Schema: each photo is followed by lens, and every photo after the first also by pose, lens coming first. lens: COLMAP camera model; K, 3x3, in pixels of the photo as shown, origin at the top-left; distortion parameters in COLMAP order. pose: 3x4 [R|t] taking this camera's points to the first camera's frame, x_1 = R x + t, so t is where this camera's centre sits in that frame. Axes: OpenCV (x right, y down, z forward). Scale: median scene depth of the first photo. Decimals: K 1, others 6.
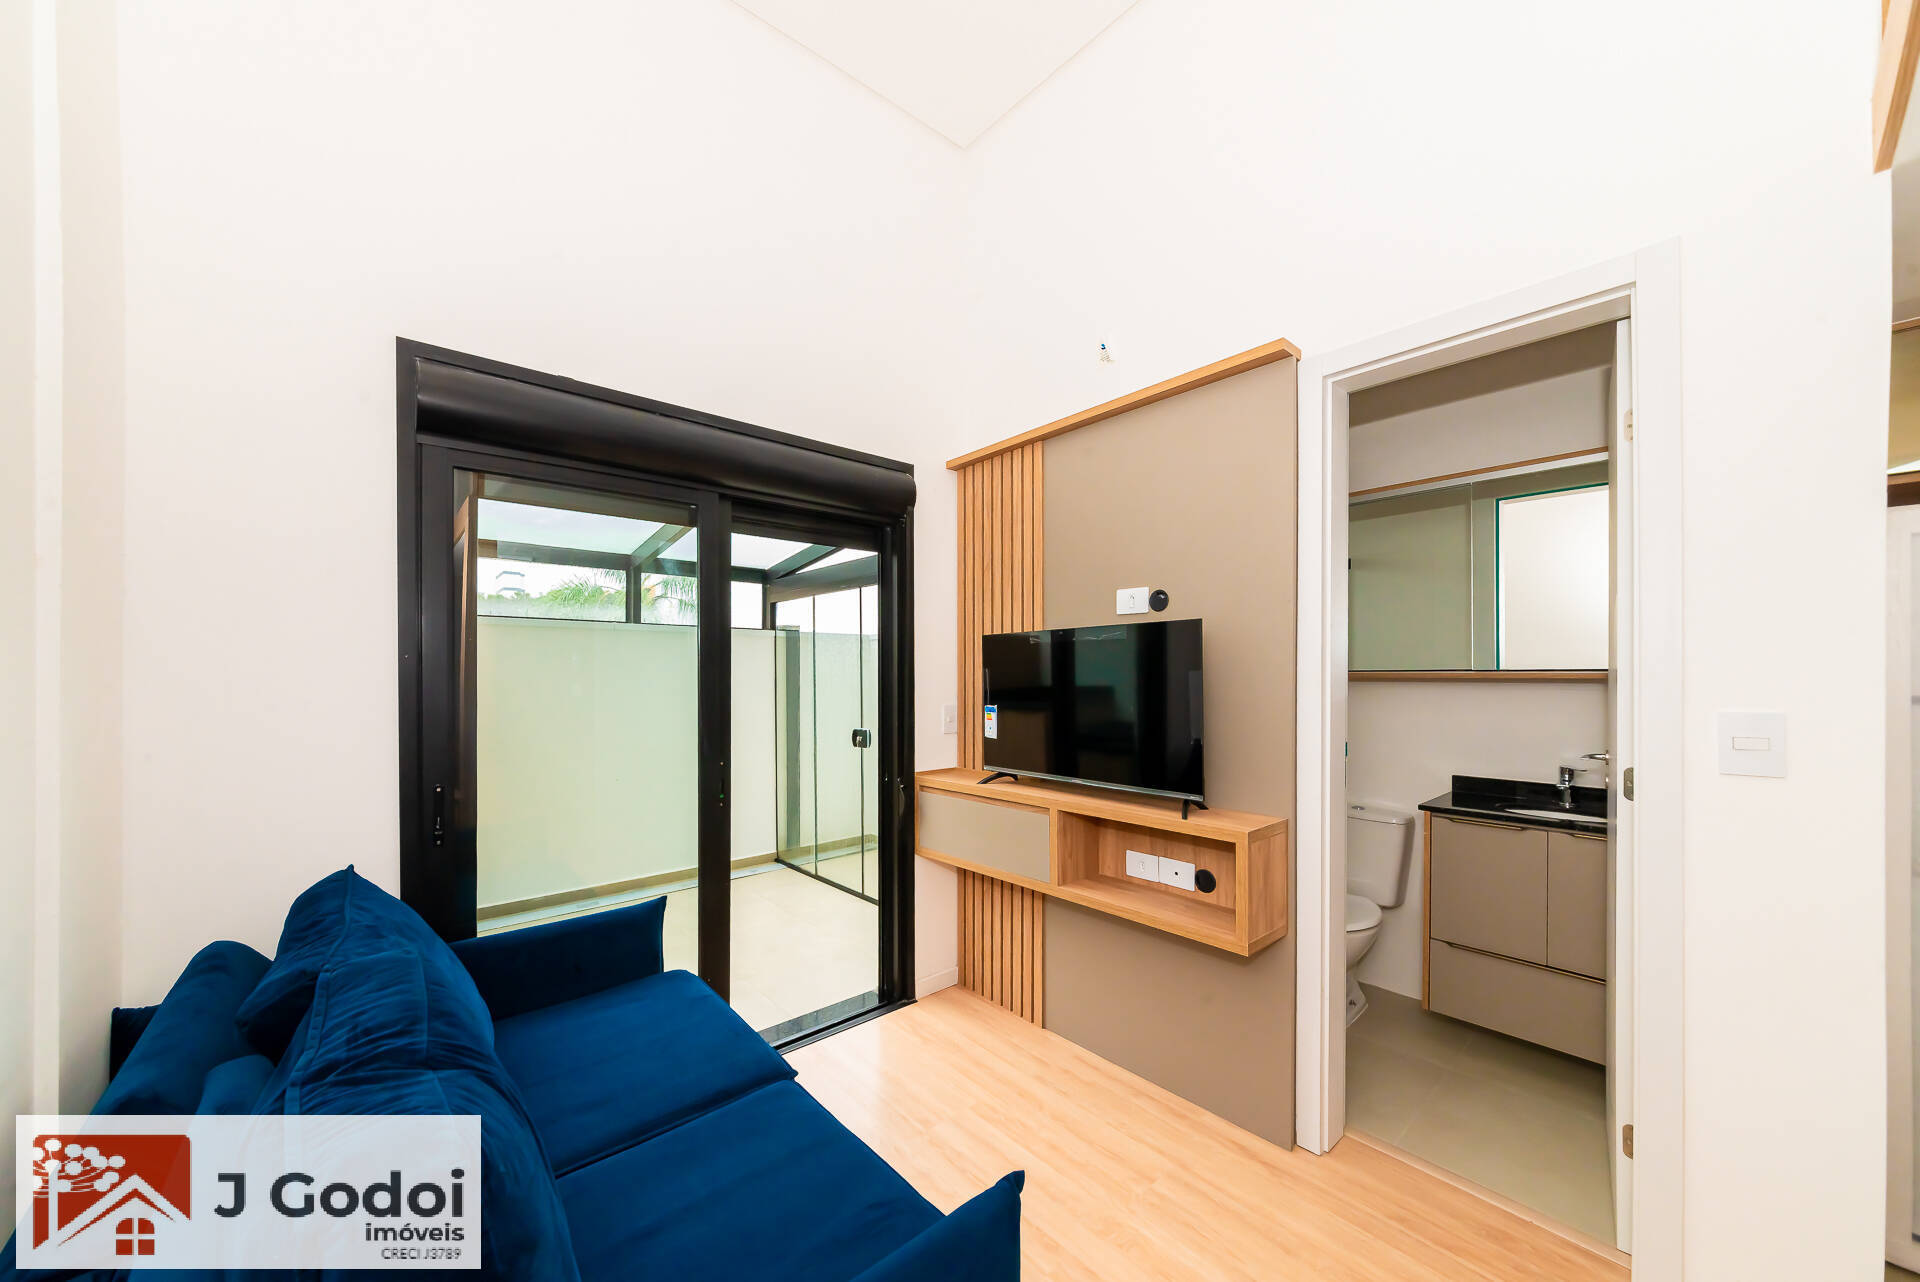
lens RADIAL K [[687.2, 0, 954.0], [0, 687.2, 675.6], [0, 0, 1]] dist [-0.001030, -0.000240]
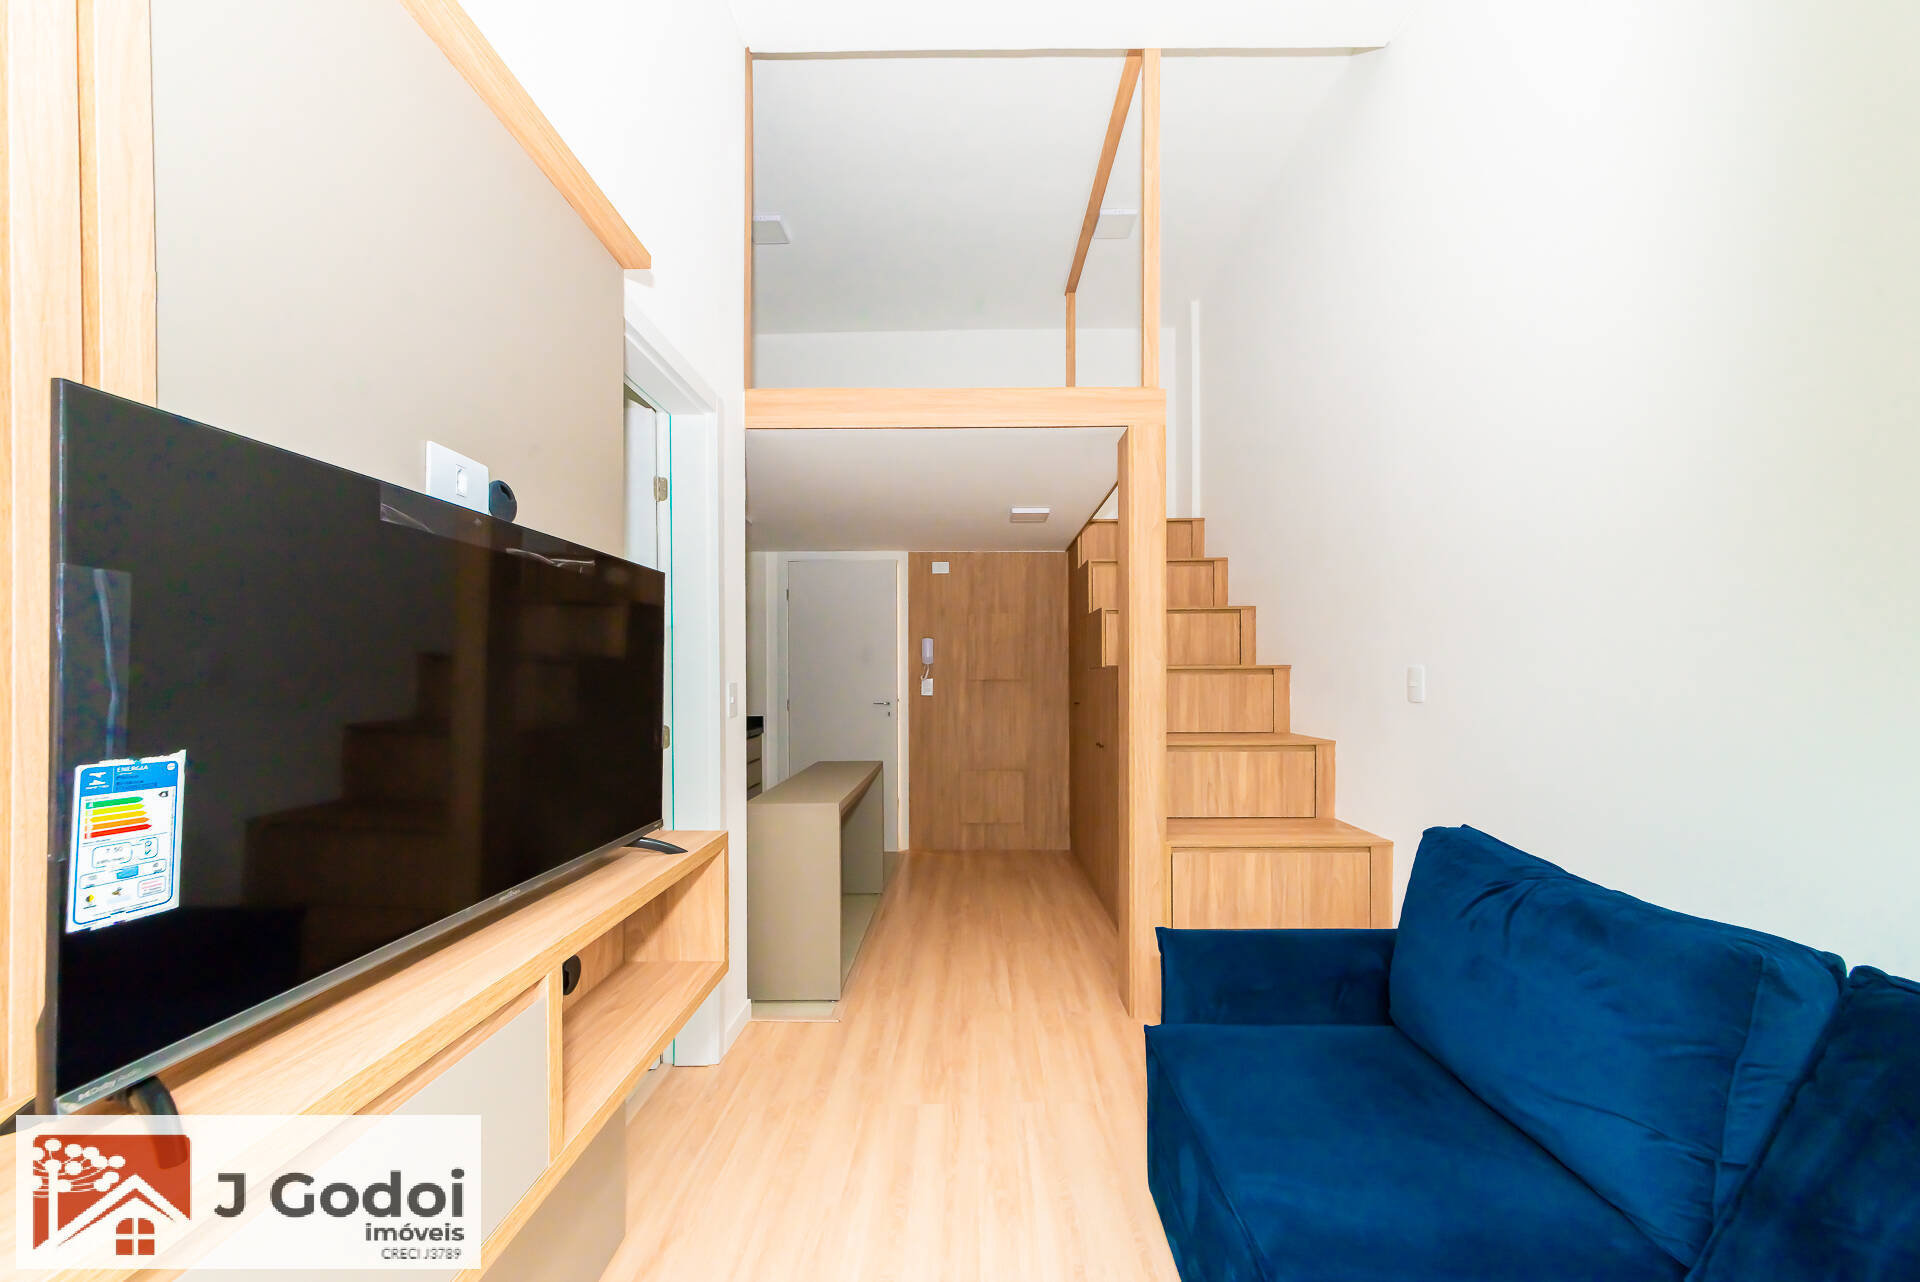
lens RADIAL K [[675.5, 0, 976.7], [0, 675.5, 687.8], [0, 0, 1]] dist [-0.000193, 0.000018]
pose [[-0.765276, -0.006310, 0.643671, -0.261442], [0.004987, 0.999864, 0.015730, 0.021761], [-0.643683, 0.015247, -0.765140, 1.006911]]
